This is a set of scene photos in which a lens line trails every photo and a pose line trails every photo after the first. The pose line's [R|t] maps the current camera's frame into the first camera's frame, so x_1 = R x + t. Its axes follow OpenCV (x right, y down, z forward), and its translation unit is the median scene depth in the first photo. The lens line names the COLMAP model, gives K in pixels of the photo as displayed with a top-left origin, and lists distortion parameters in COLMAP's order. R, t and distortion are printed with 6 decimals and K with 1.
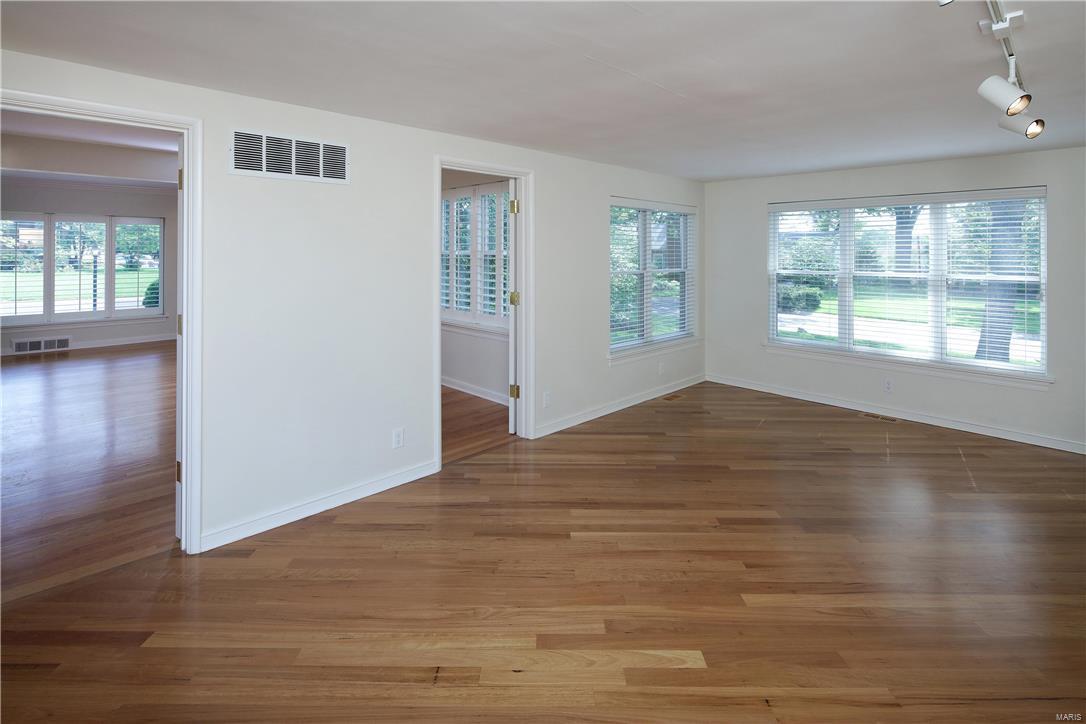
lens RADIAL K [[519.0, 0, 543.0], [0, 519.0, 362.0], [0, 0, 1]] dist [-0.002586, -0.000486]
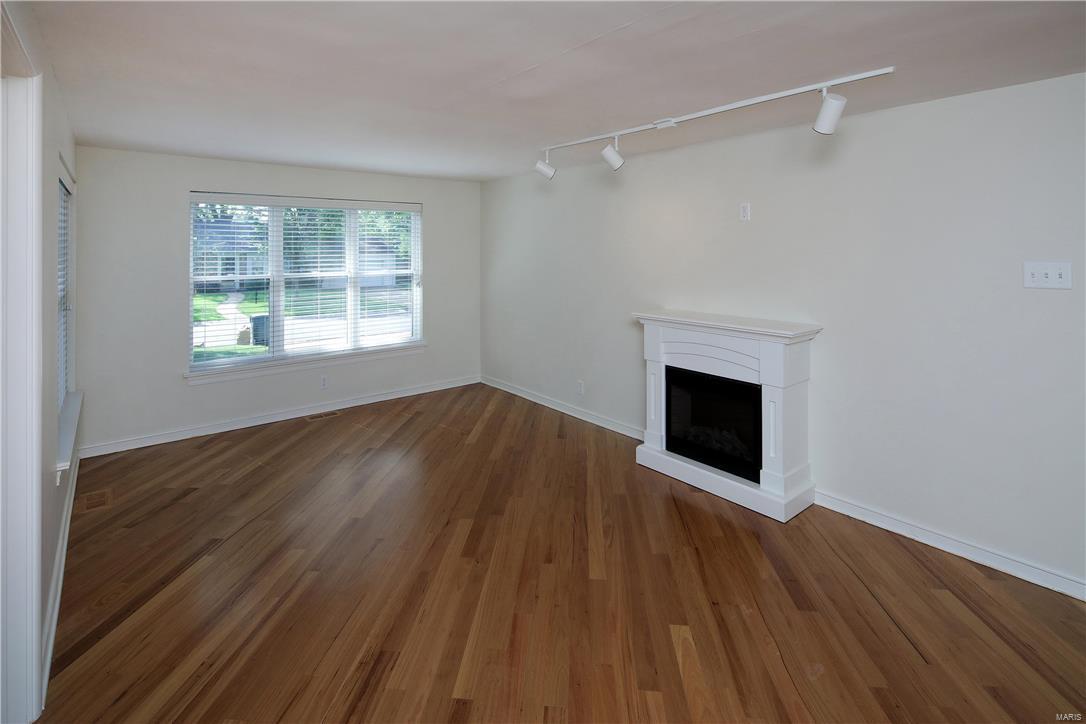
lens RADIAL K [[528.8, 0, 546.0], [0, 528.8, 331.3], [0, 0, 1]] dist [0.001568, 0.000016]
pose [[0.082900, -0.163268, 0.983093, -0.572816], [0.206868, 0.967819, 0.143287, -0.204317], [-0.974850, 0.191491, 0.114007, 0.812175]]
